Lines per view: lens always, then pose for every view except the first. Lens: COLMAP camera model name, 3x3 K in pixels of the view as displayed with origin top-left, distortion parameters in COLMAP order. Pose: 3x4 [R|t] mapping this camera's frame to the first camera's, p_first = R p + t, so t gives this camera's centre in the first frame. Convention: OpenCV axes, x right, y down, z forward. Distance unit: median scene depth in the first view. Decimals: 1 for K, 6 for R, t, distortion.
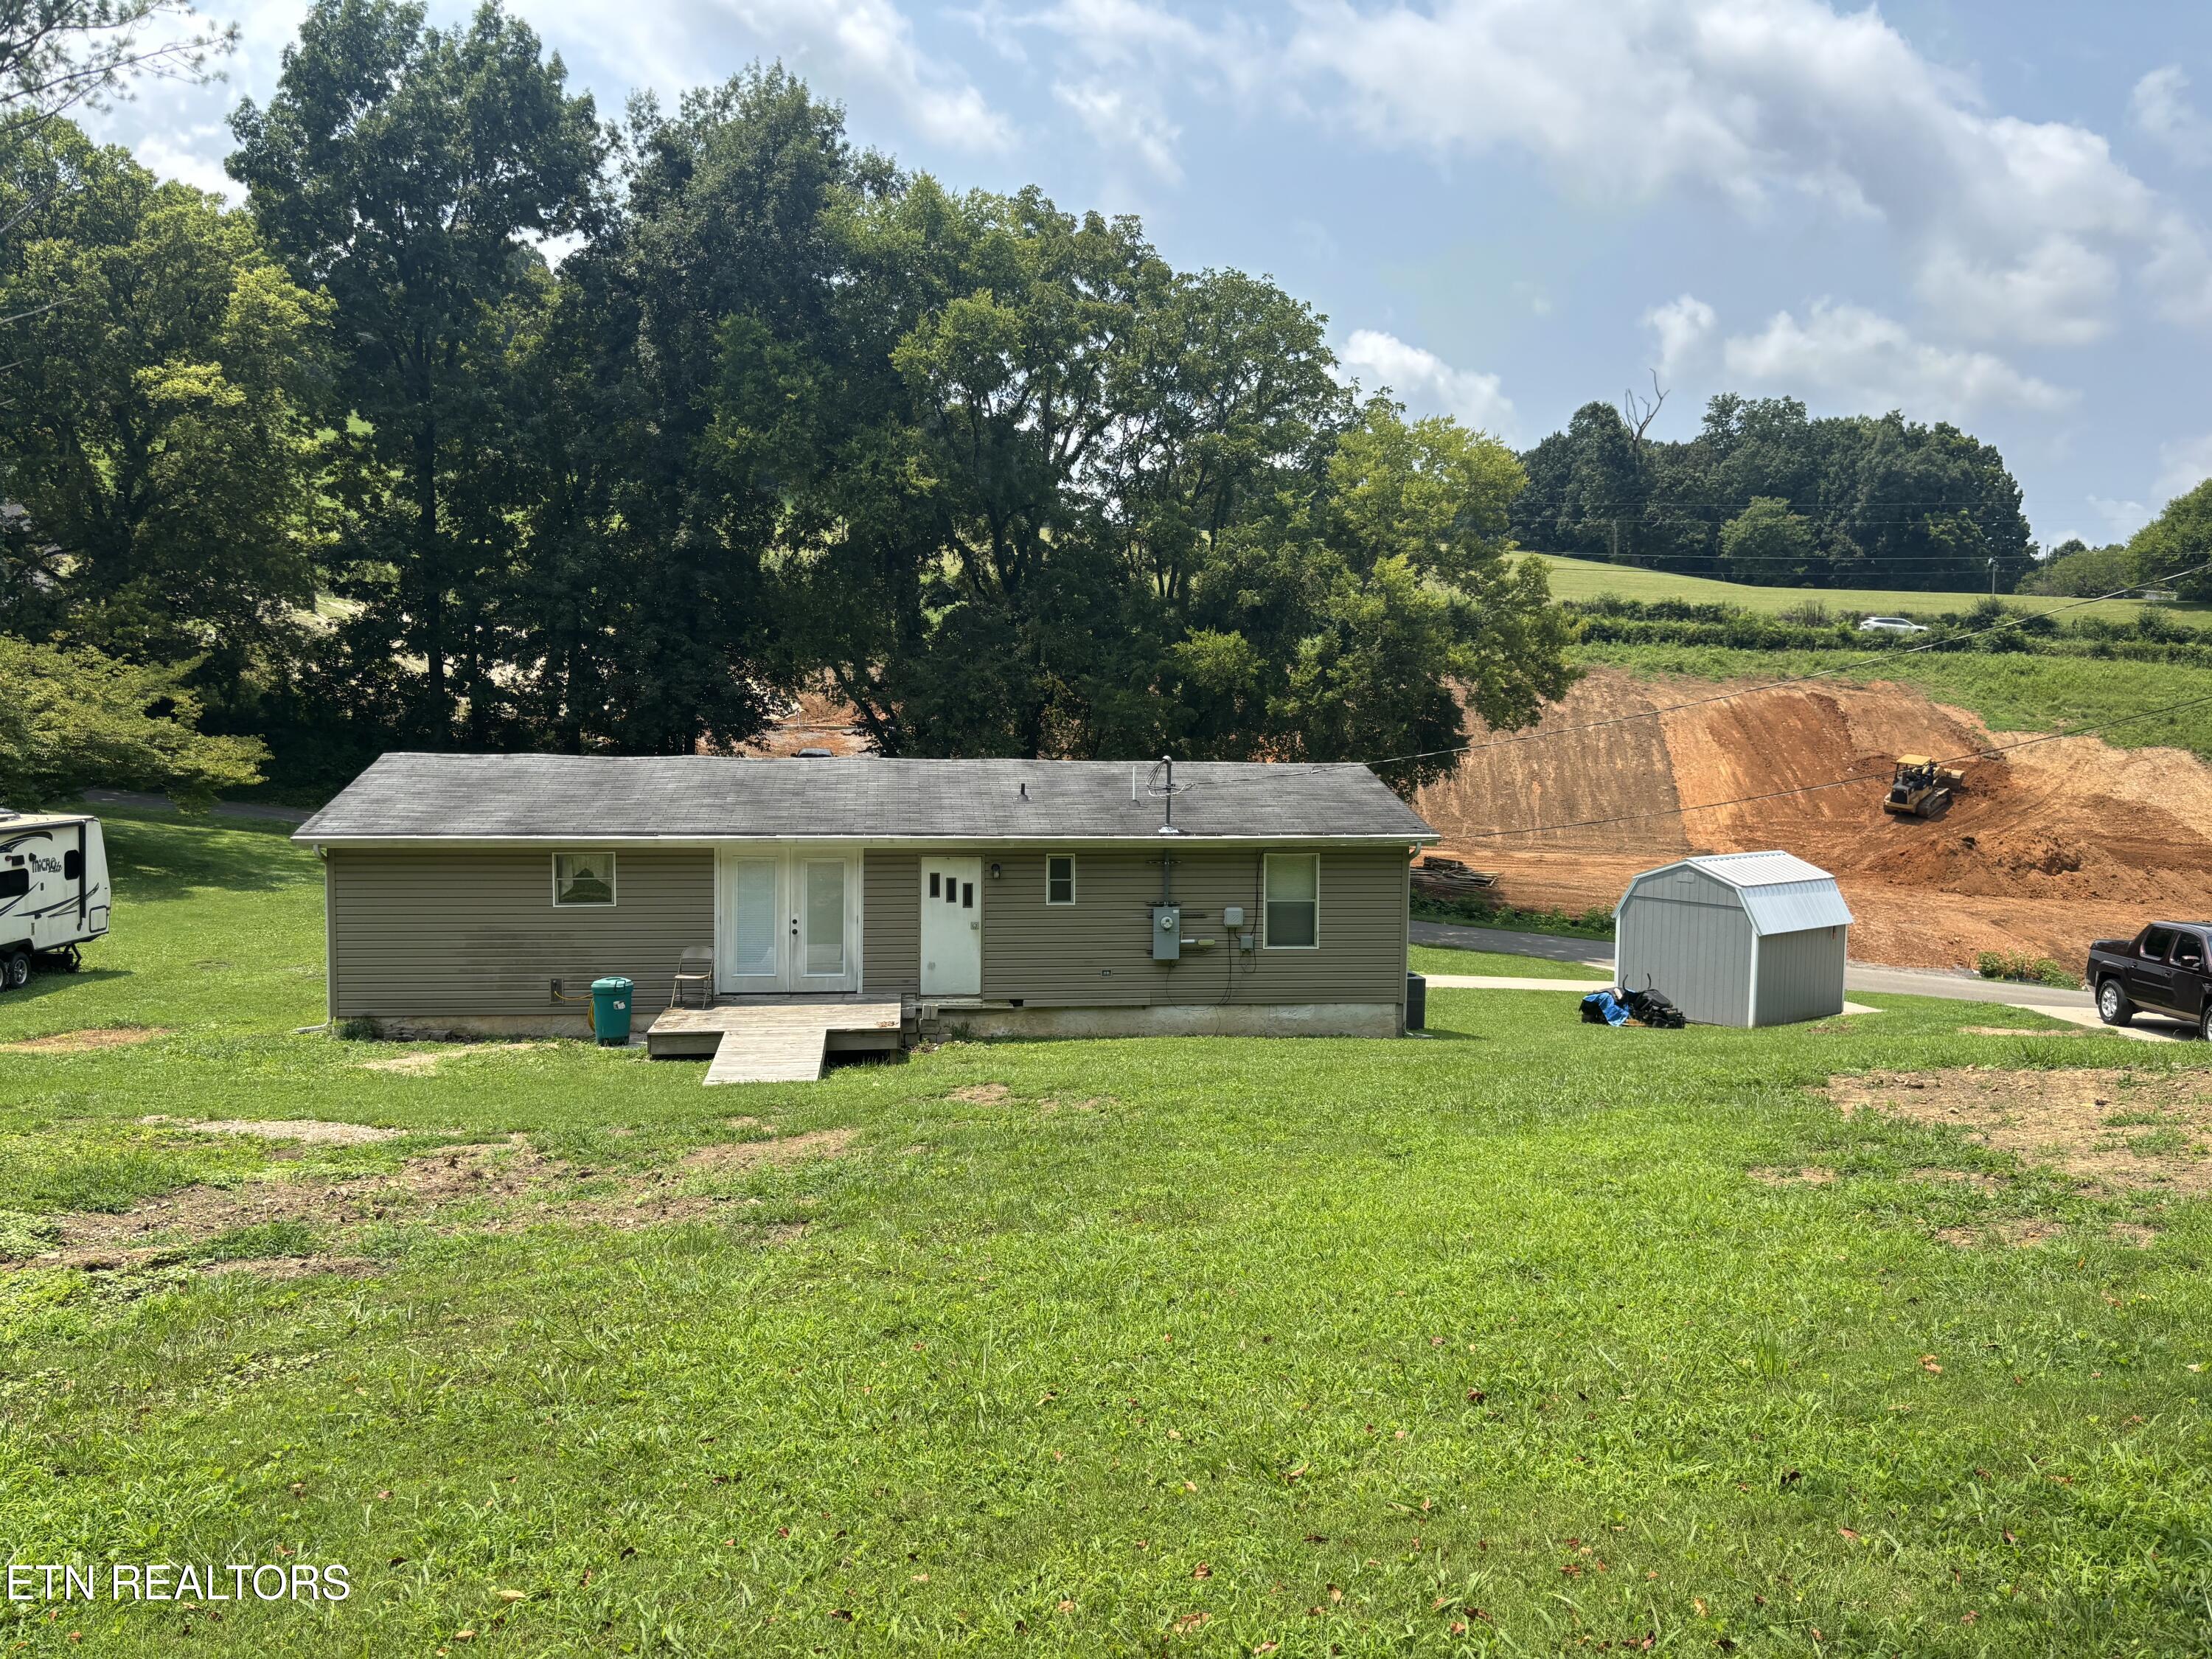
lens RADIAL K [[1702.9, 0, 1093.2], [0, 1702.9, 815.7], [0, 0, 1]] dist [0.104650, -0.155467]
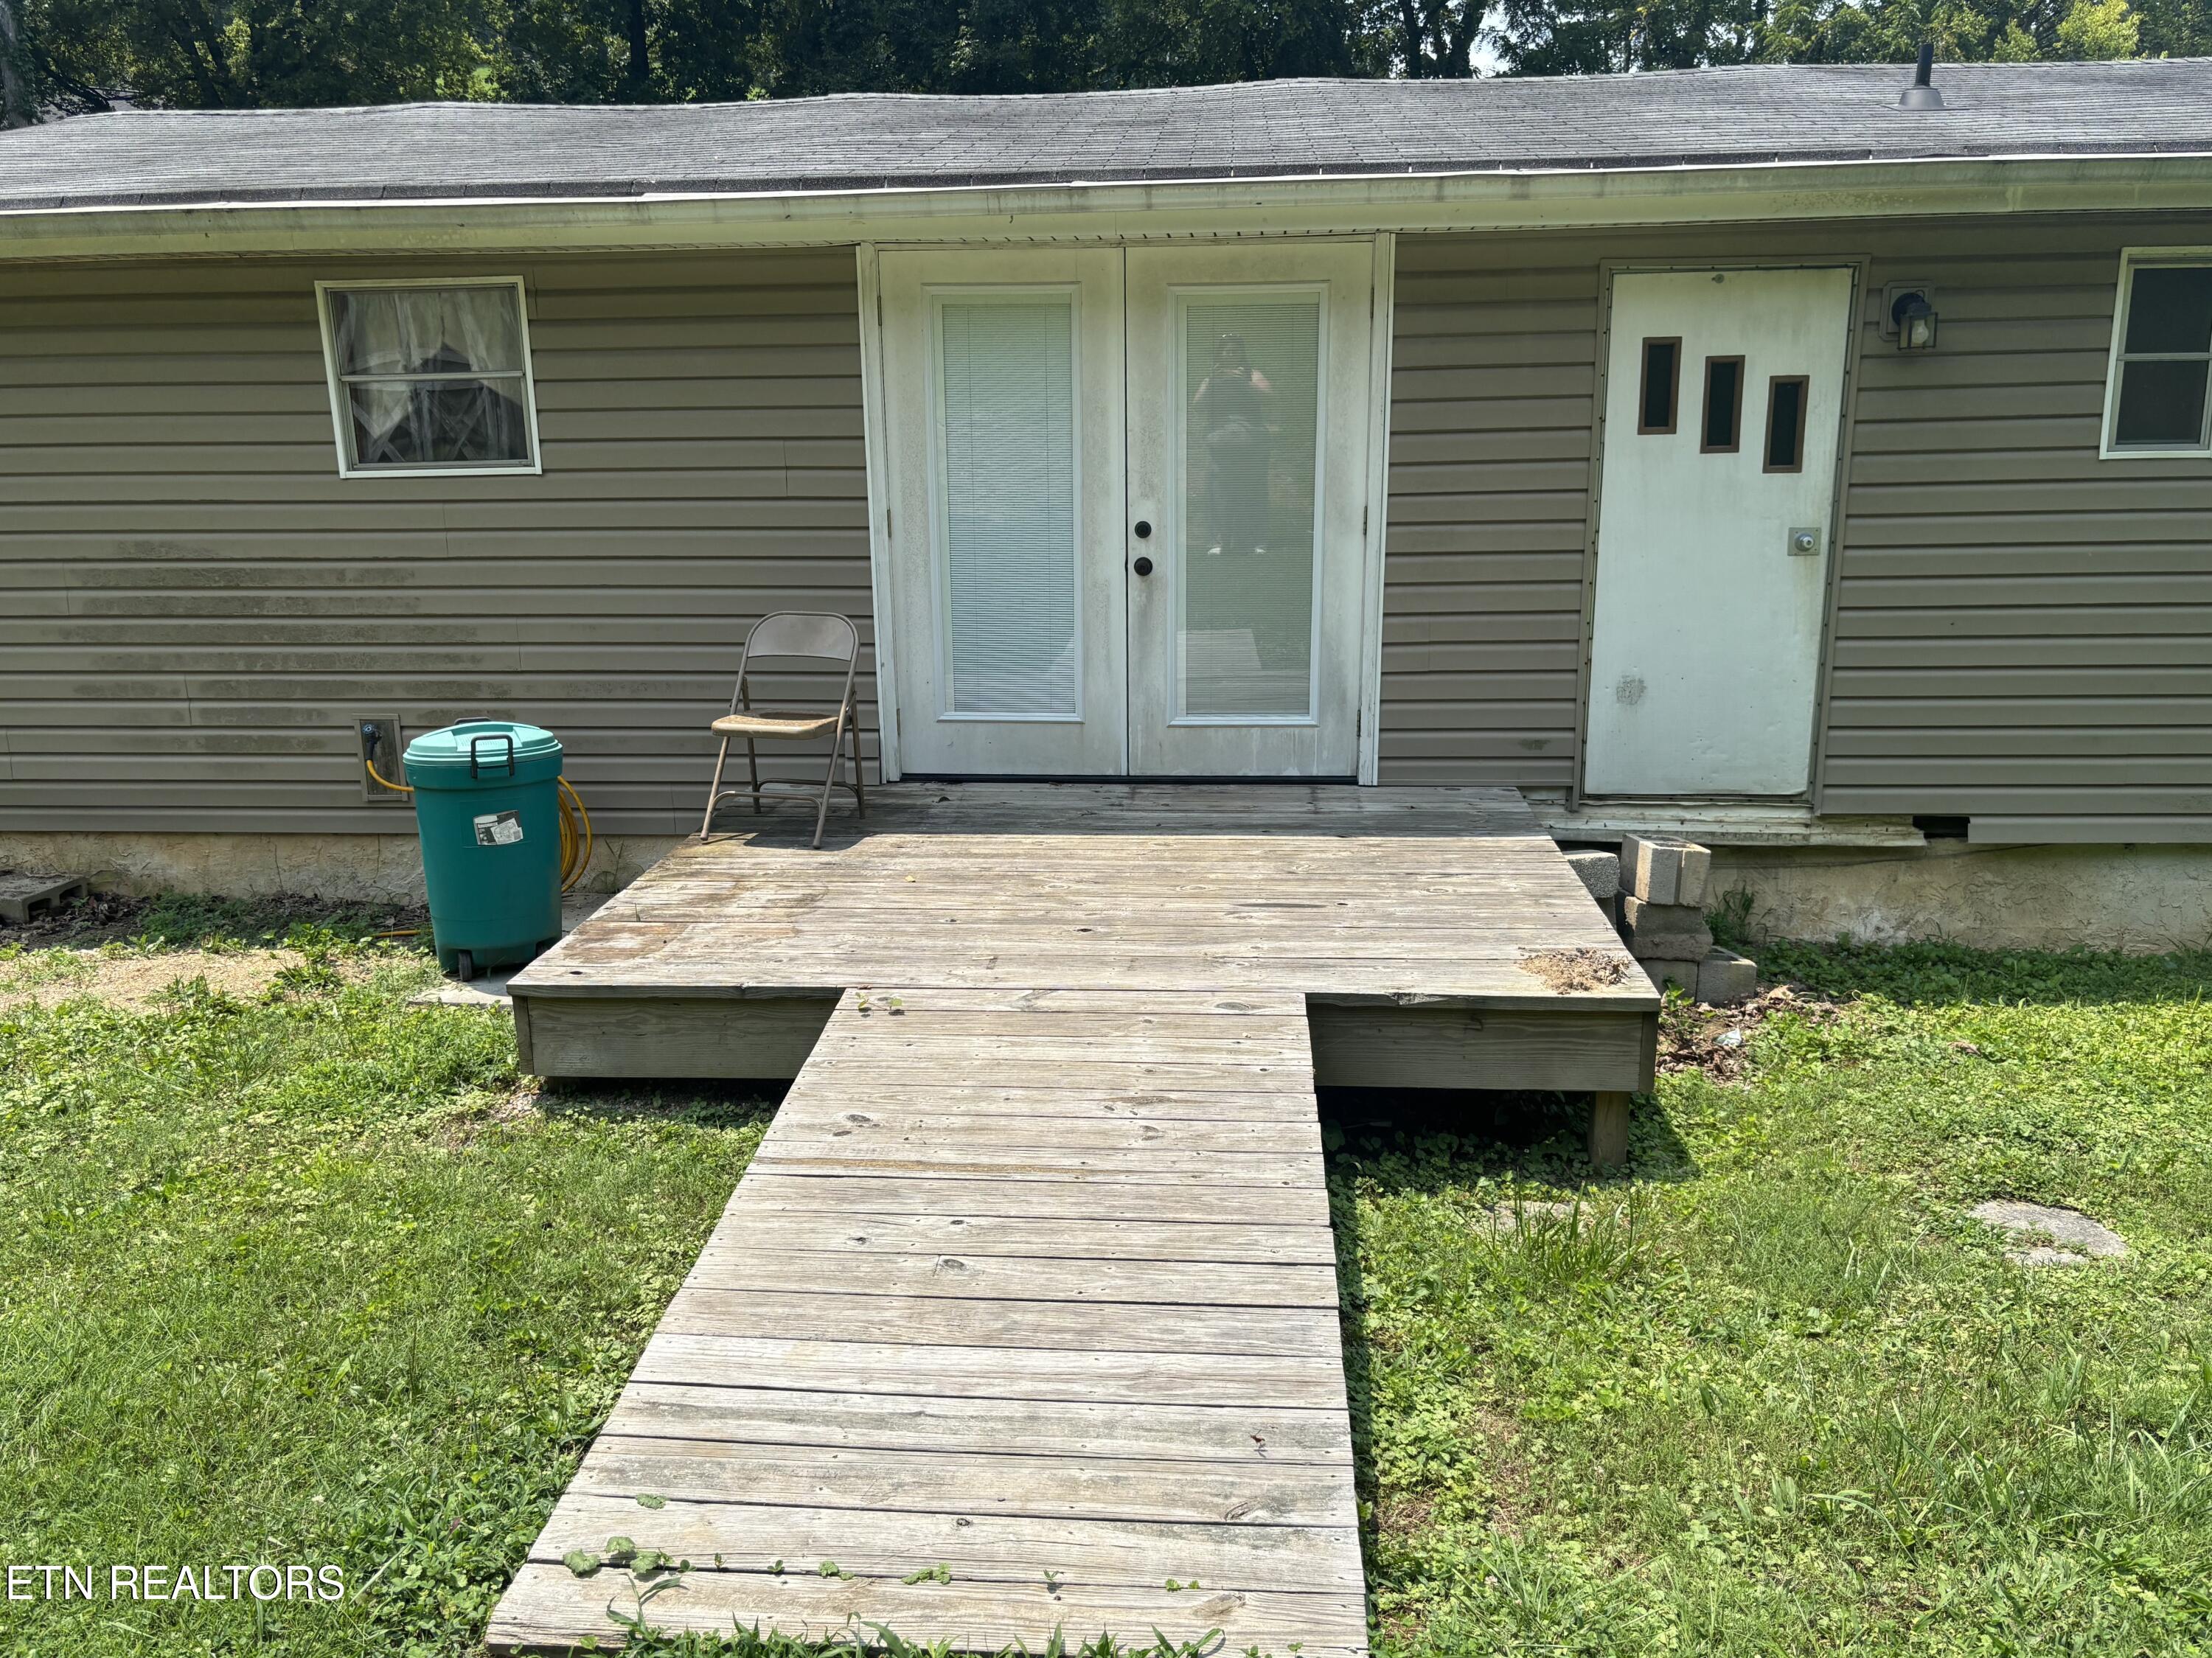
lens RADIAL K [[1702.8, 0, 1093.2], [0, 1702.8, 815.2], [0, 0, 1]] dist [0.104650, -0.155467]
pose [[0.982080, 0.021425, -0.187245, -0.071173], [0.010731, 0.985549, 0.169052, 0.033496], [0.188161, -0.168032, 0.967657, 0.396724]]
